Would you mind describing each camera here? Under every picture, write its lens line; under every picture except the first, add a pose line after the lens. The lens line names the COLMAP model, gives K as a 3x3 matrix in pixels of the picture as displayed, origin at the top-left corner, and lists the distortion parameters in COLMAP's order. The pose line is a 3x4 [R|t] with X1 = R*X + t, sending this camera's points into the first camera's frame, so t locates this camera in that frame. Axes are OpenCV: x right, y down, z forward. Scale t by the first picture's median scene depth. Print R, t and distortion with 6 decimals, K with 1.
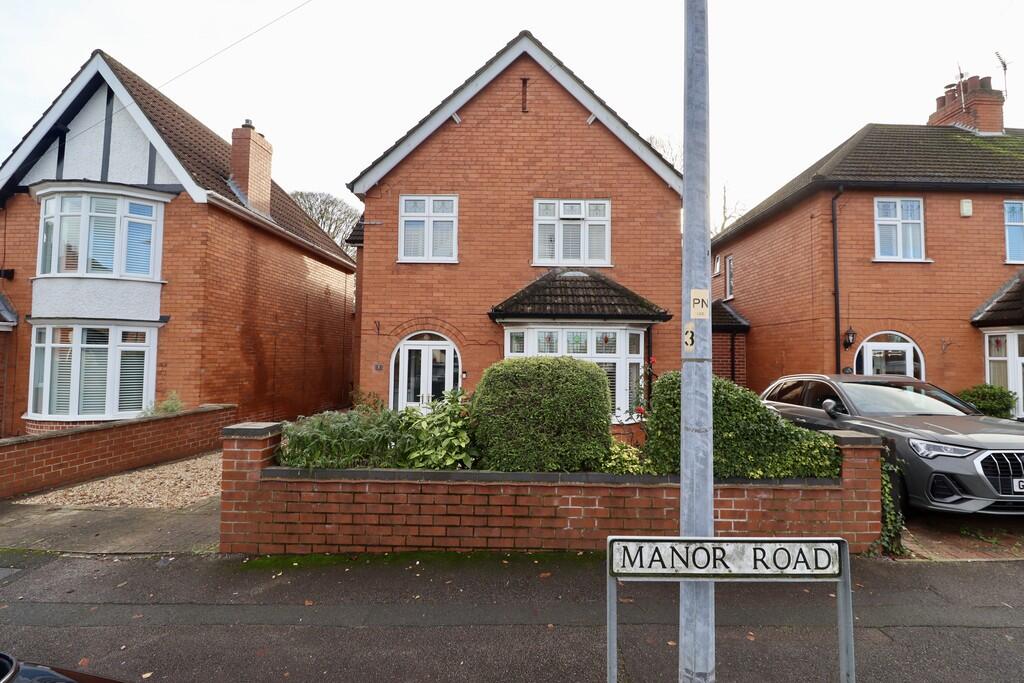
lens RADIAL K [[461.7, 0, 524.7], [0, 461.7, 340.6], [0, 0, 1]] dist [-0.009376, -0.003903]
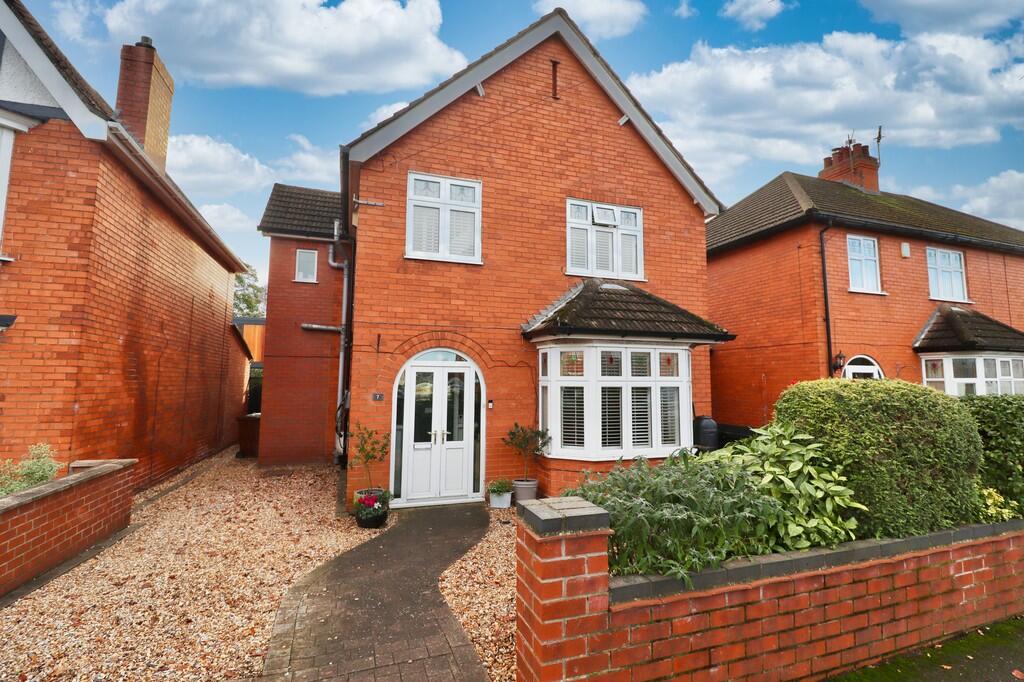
lens RADIAL K [[477.9, 0, 532.3], [0, 477.9, 338.9], [0, 0, 1]] dist [-0.005722, -0.008687]
pose [[0.940936, 0.022957, 0.337806, -0.341710], [-0.004824, 0.998506, -0.054421, 0.006210], [-0.338551, 0.049577, 0.939641, 0.194733]]
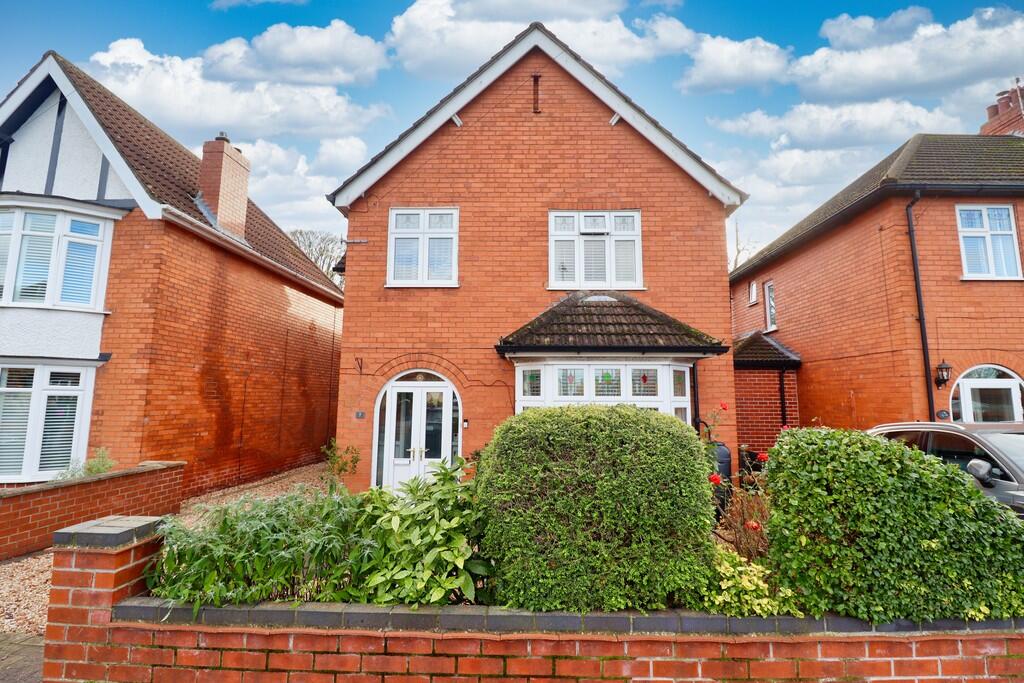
lens RADIAL K [[477.9, 0, 522.0], [0, 477.9, 337.6], [0, 0, 1]] dist [-0.005722, -0.008687]
pose [[0.999855, -0.008743, -0.014647, -0.018437], [0.007393, 0.995931, -0.089821, 0.000206], [0.015372, 0.089699, 0.995850, 0.155462]]
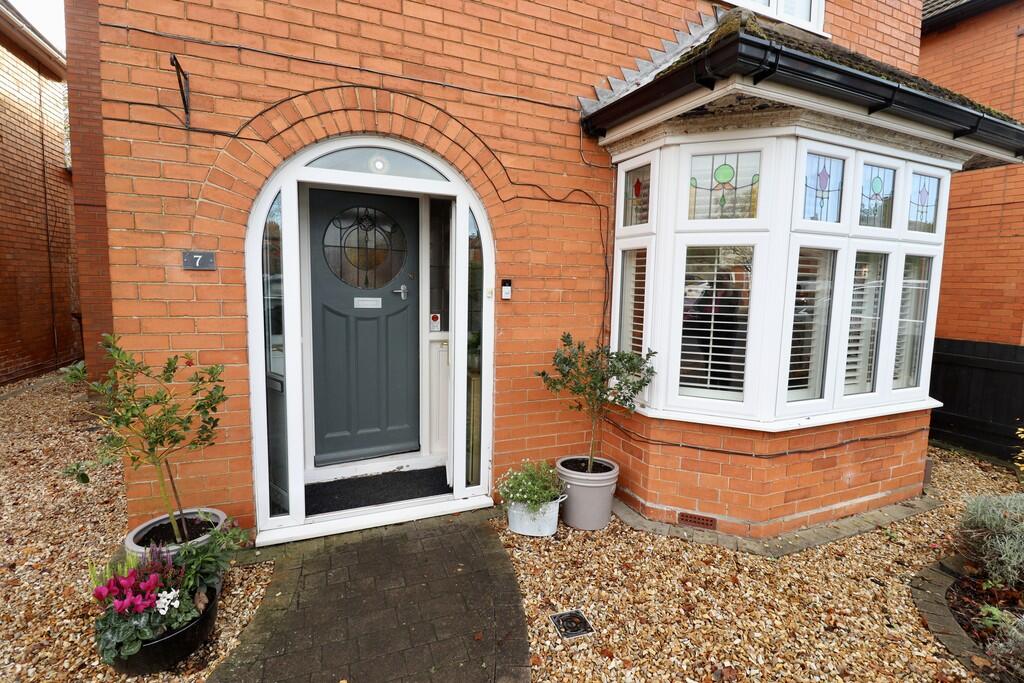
lens RADIAL K [[477.9, 0, 530.0], [0, 477.9, 331.4], [0, 0, 1]] dist [-0.005722, -0.008687]
pose [[0.919531, -0.032979, 0.391630, -0.249243], [-0.026392, 0.989042, 0.145254, 0.053618], [-0.392129, -0.143901, 0.908585, 0.673134]]
